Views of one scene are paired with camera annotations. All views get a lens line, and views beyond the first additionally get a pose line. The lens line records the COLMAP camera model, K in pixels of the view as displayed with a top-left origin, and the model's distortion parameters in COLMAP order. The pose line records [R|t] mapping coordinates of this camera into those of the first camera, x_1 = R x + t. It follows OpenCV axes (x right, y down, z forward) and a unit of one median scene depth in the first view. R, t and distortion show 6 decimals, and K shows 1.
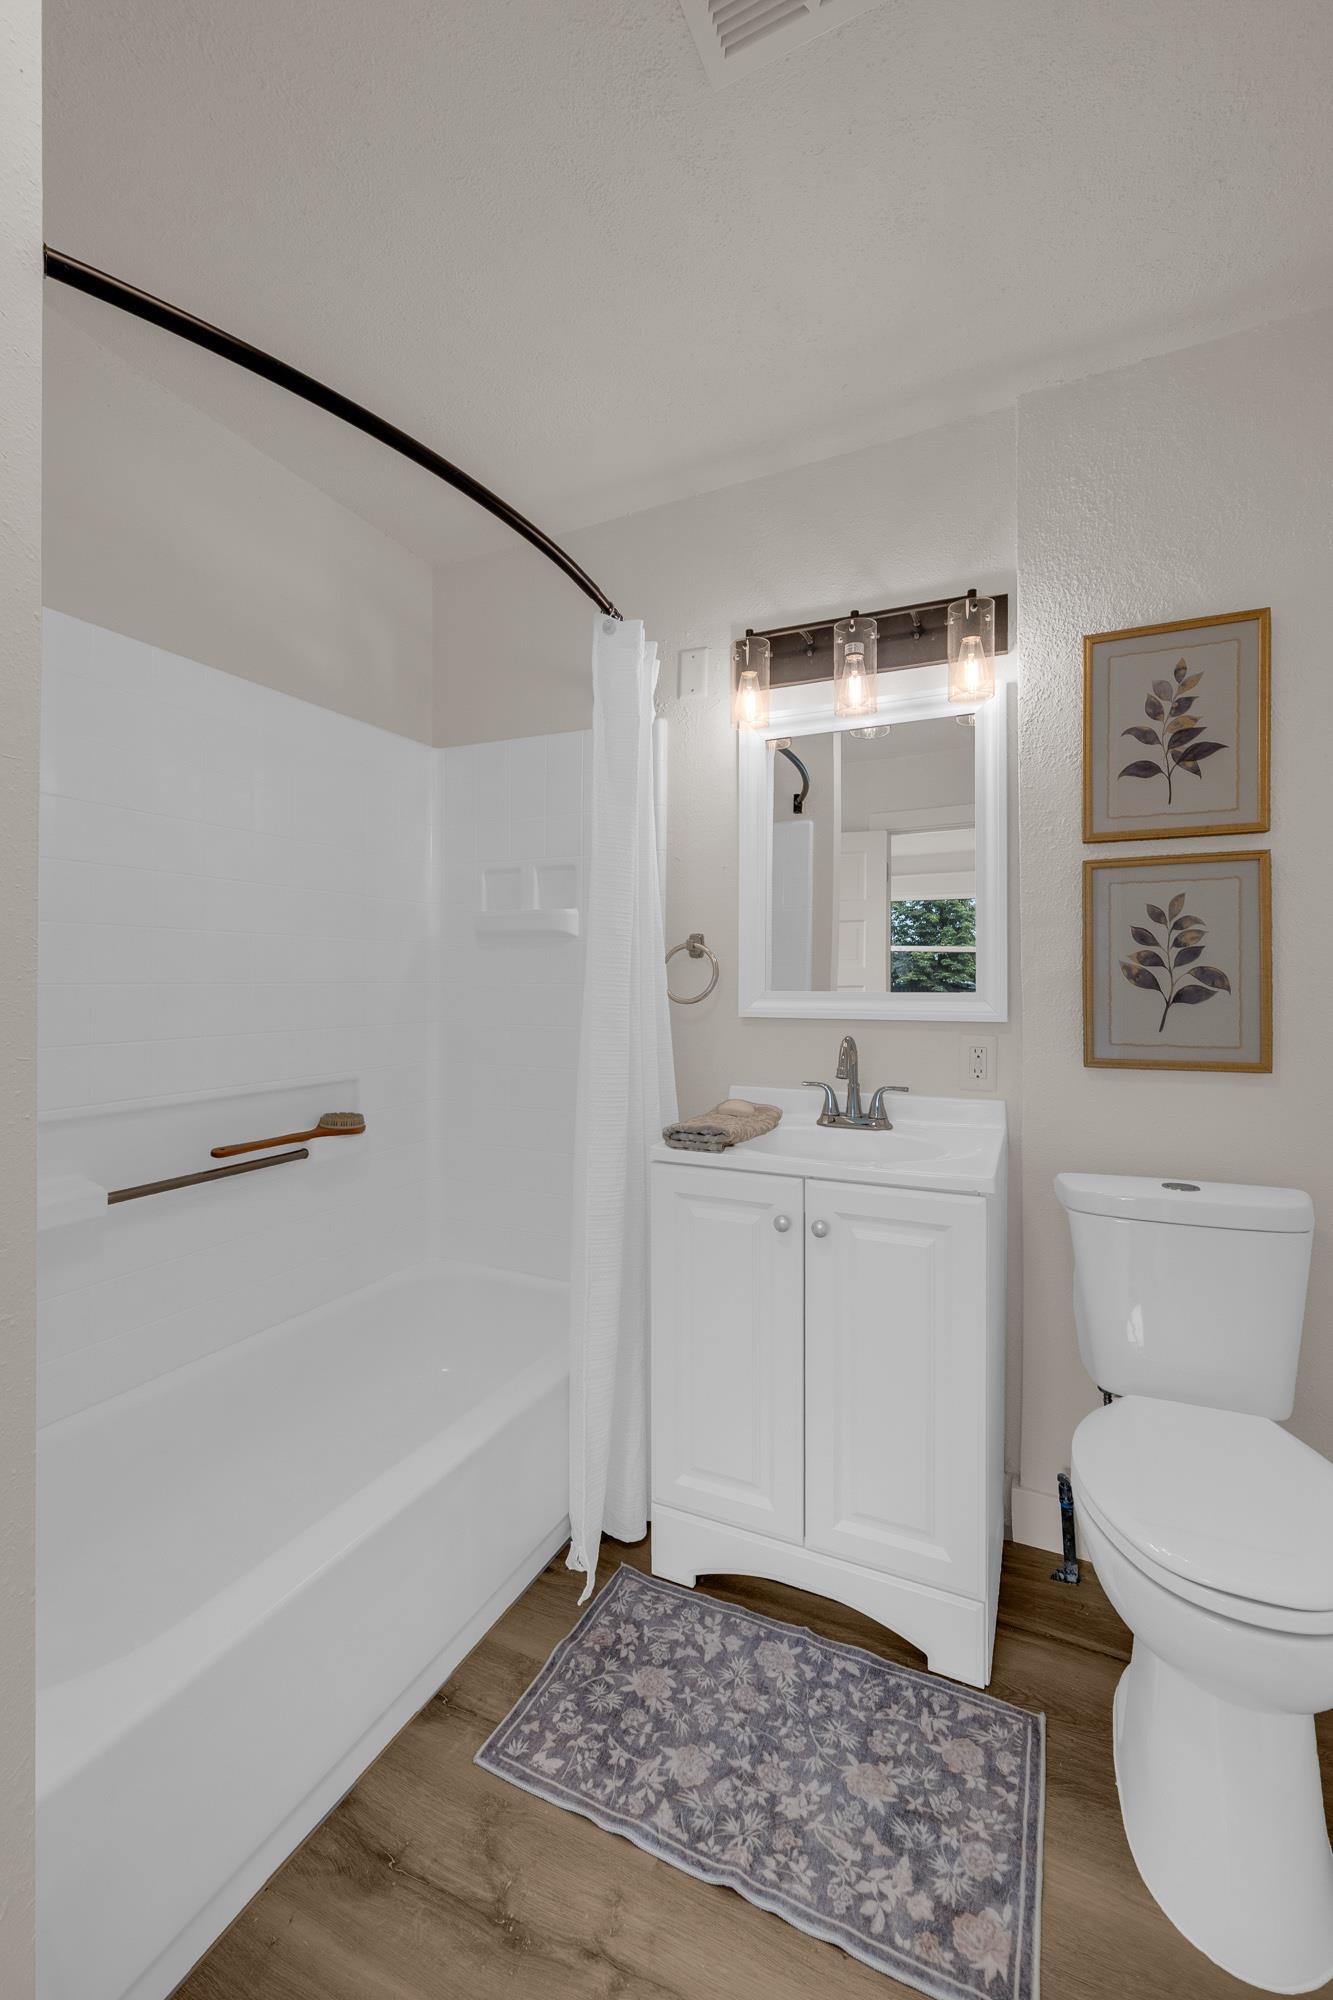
lens RADIAL K [[826.1, 0, 667.9], [0, 826.1, 982.0], [0, 0, 1]] dist [-0.001523, -0.000139]
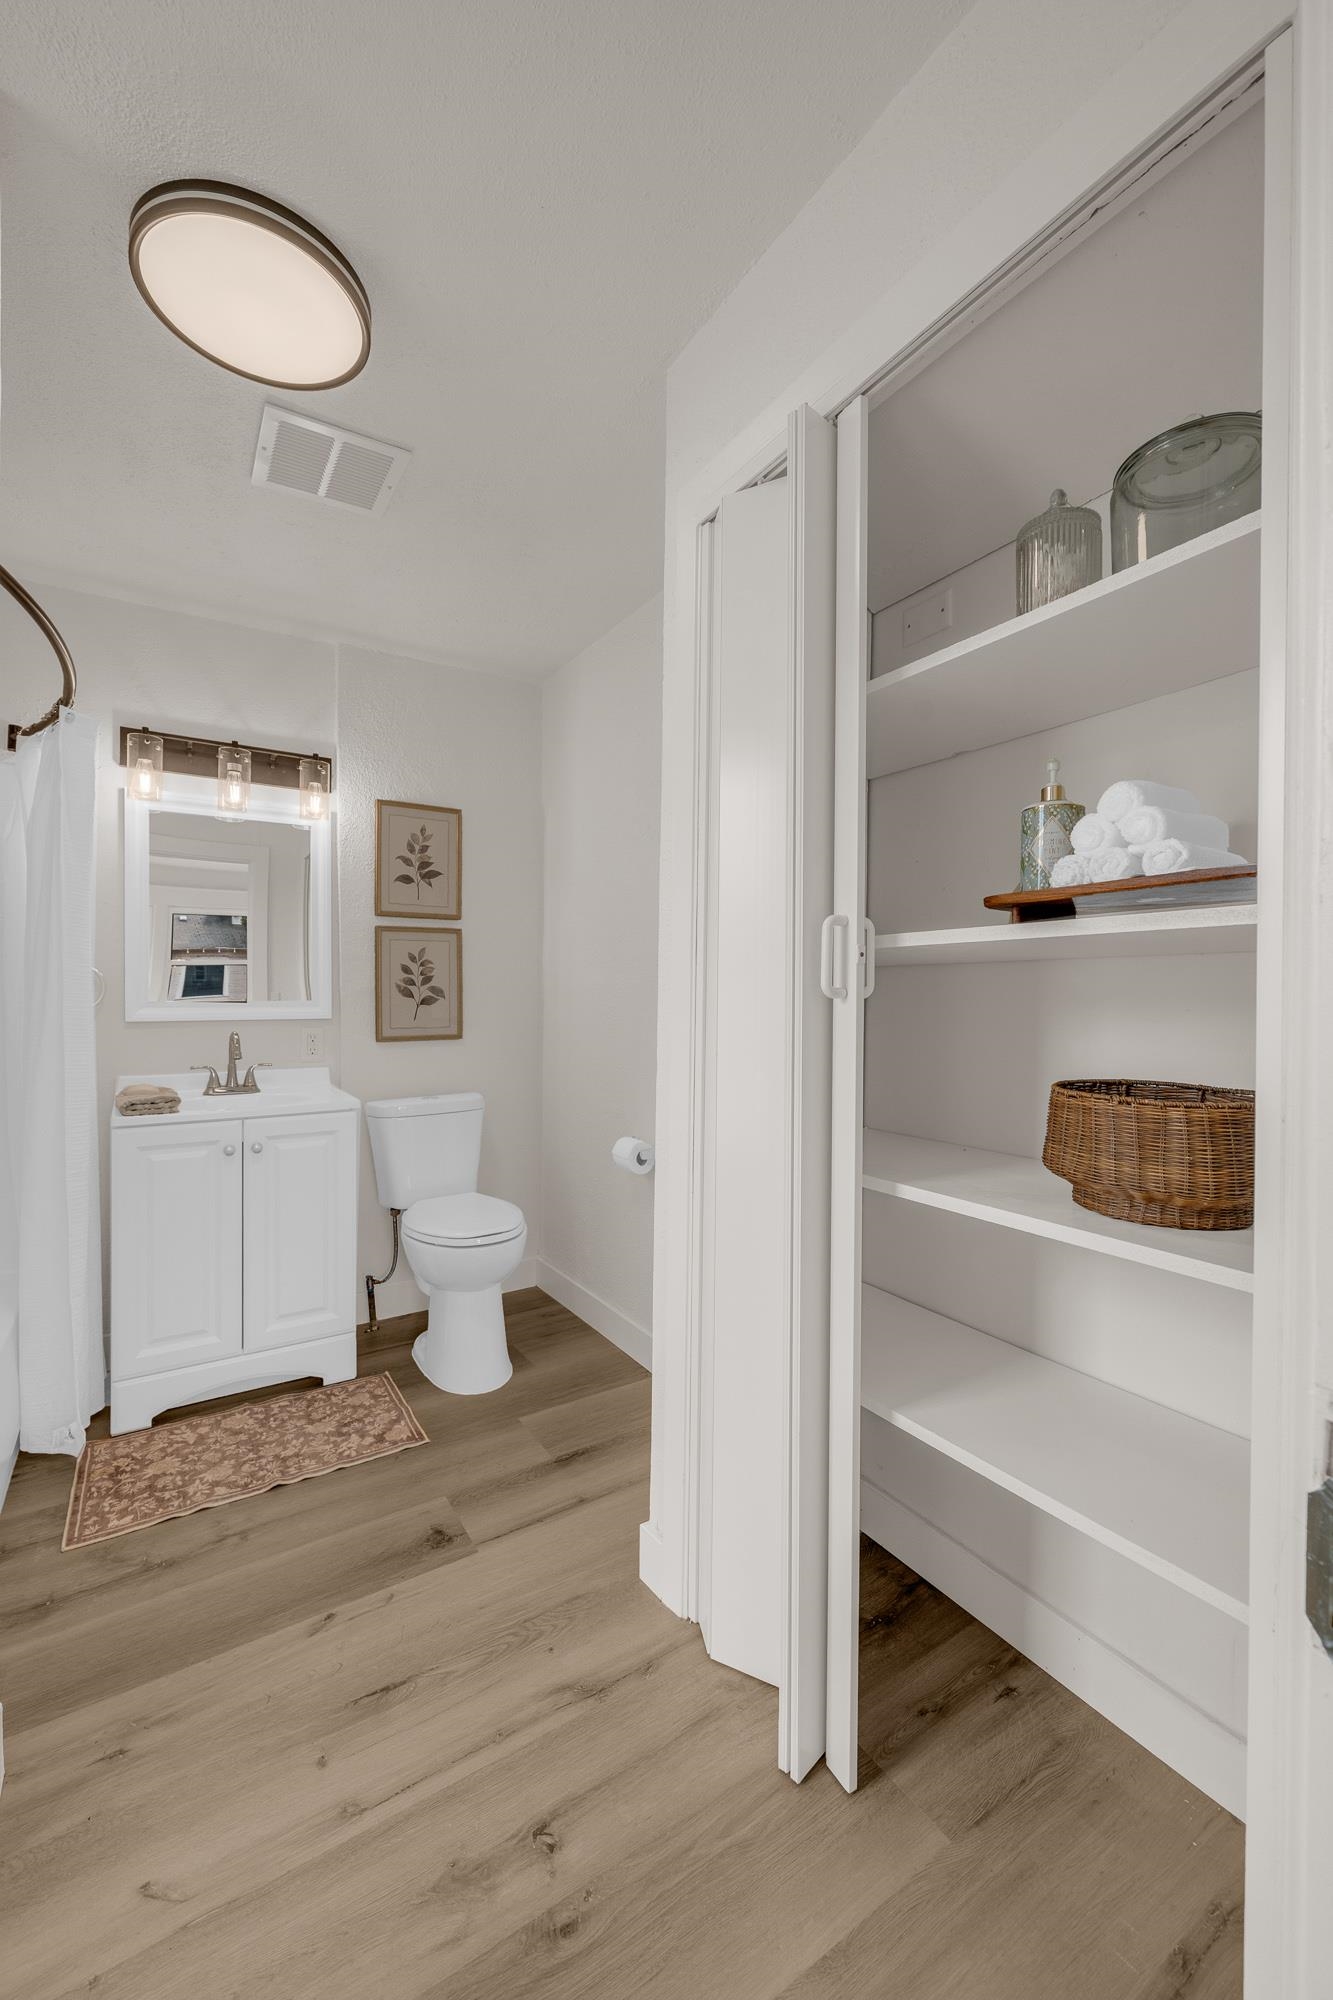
lens RADIAL K [[826.1, 0, 667.9], [0, 826.1, 982.0], [0, 0, 1]] dist [-0.001523, -0.000139]
pose [[0.529782, 0.010095, 0.848074, -0.702696], [0.001223, 0.999919, -0.012667, -0.002836], [-0.848133, 0.007748, 0.529726, -0.493328]]
